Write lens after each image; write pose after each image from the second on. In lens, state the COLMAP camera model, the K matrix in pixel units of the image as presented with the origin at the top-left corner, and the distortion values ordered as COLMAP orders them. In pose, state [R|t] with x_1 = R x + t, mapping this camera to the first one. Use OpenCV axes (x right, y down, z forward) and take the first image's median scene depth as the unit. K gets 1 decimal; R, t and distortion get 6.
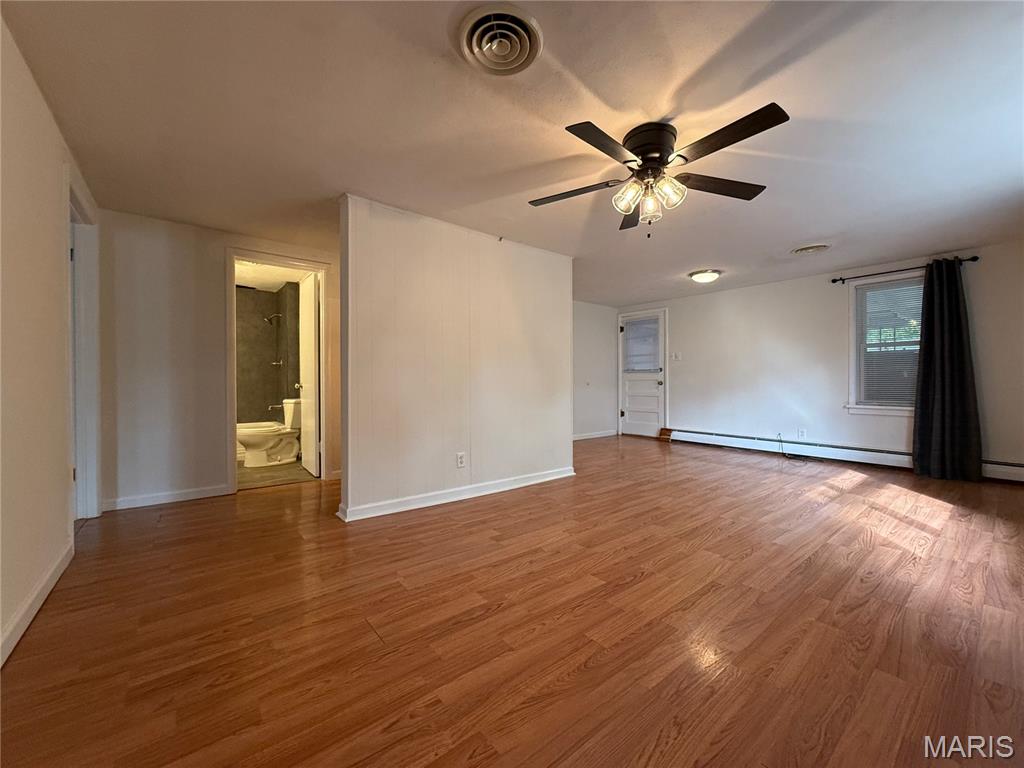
lens RADIAL K [[403.6, 0, 511.1], [0, 403.6, 386.3], [0, 0, 1]] dist [-0.000789, -0.000134]
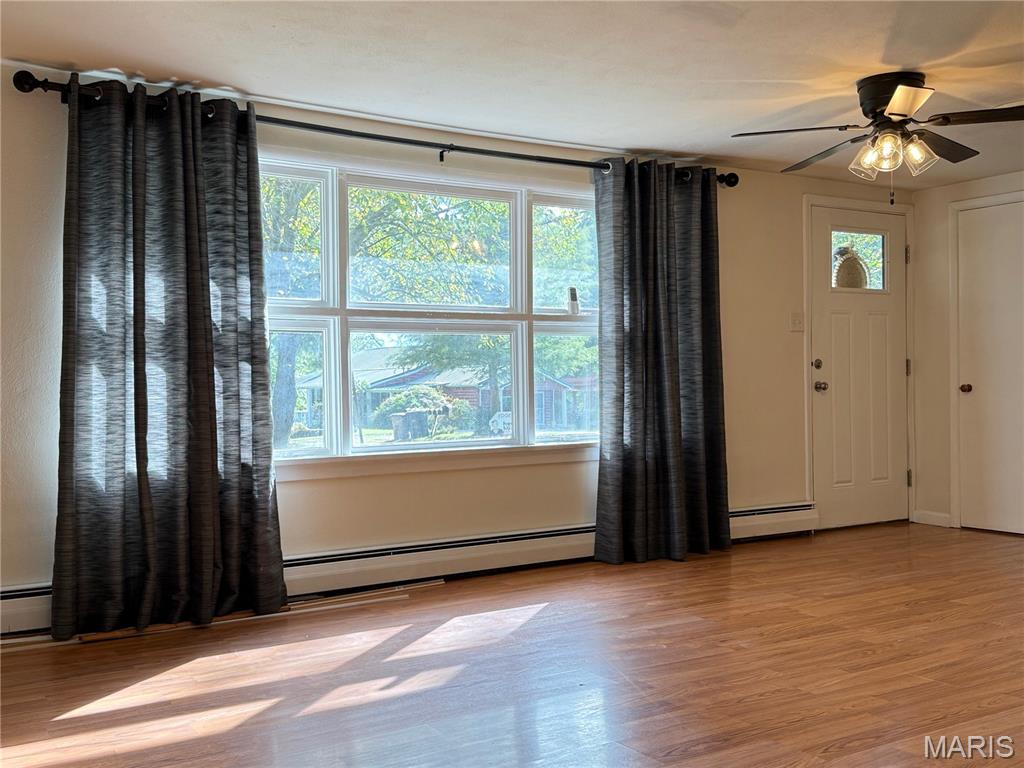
lens RADIAL K [[1025.0, 0, 514.4], [0, 1025.0, 399.4], [0, 0, 1]] dist [0.053108, -0.011452]
pose [[-0.994739, 0.011675, 0.101770, 0.673181], [0.013086, 0.999827, 0.013213, -0.016502], [-0.101598, 0.014475, -0.994720, 2.368806]]
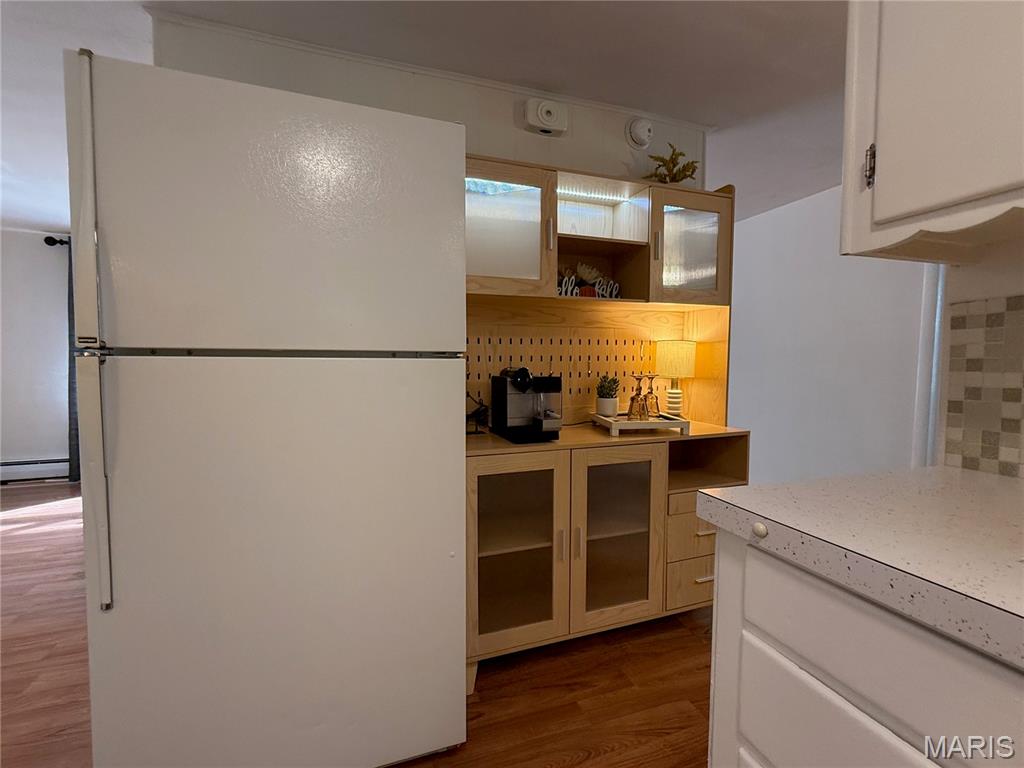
lens RADIAL K [[449.6, 0, 512.7], [0, 449.6, 386.3], [0, 0, 1]] dist [0.001475, 0.000102]
pose [[-0.944129, -0.021510, 0.328872, -0.362590], [-0.000104, 0.997887, 0.064968, -0.075377], [-0.329575, 0.061304, -0.942137, 1.907152]]
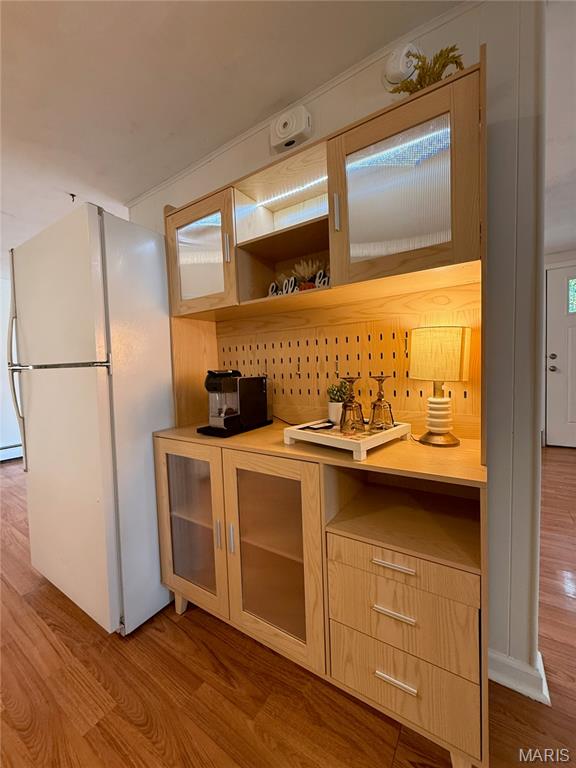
lens RADIAL K [[306.0, 0, 288.5], [0, 306.0, 381.7], [0, 0, 1]] dist [0.000507, -0.000009]
pose [[-0.307409, -0.043328, 0.950591, -0.652295], [0.038676, 0.997568, 0.057976, -0.067525], [-0.950791, 0.054588, -0.304985, 1.401009]]
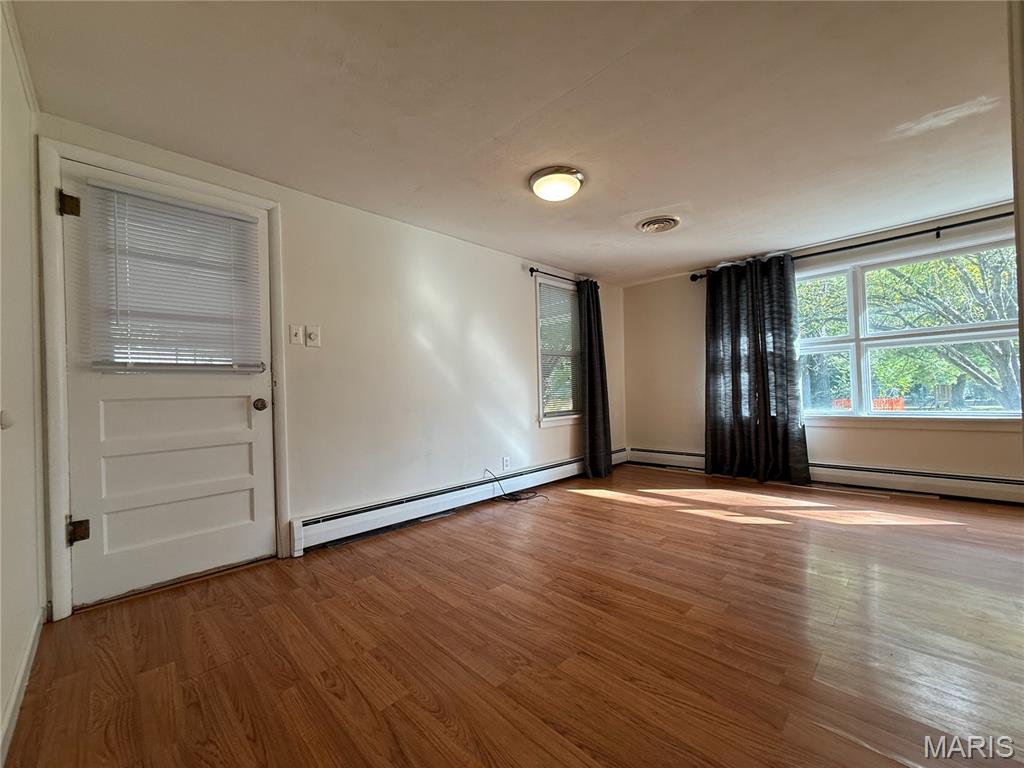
lens RADIAL K [[403.6, 0, 511.1], [0, 403.6, 386.3], [0, 0, 1]] dist [-0.000789, -0.000134]
pose [[-0.101185, 0.007152, 0.994842, -0.023740], [0.037086, 0.999306, -0.003412, -0.033405], [-0.994176, 0.036549, -0.101380, 1.917366]]
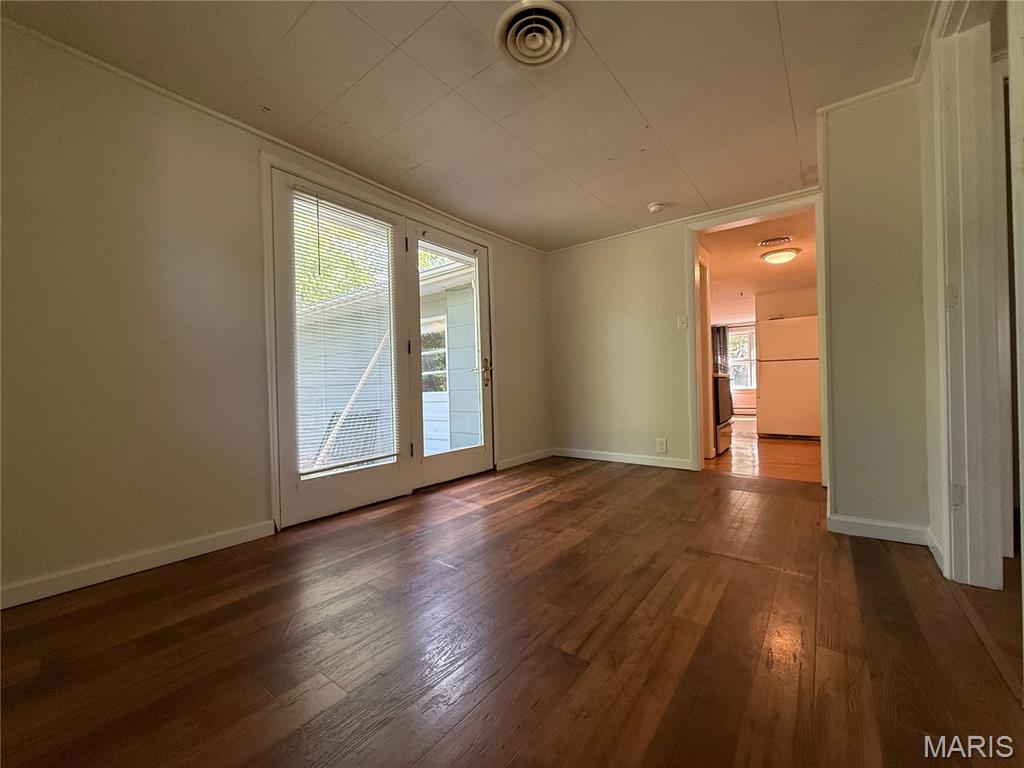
lens RADIAL K [[403.6, 0, 511.1], [0, 403.6, 386.3], [0, 0, 1]] dist [-0.000789, -0.000134]
pose [[-0.227626, 0.001943, 0.973747, -1.743789], [0.023924, 0.999707, 0.003597, 0.017909], [-0.973455, 0.024114, -0.227605, 3.458422]]
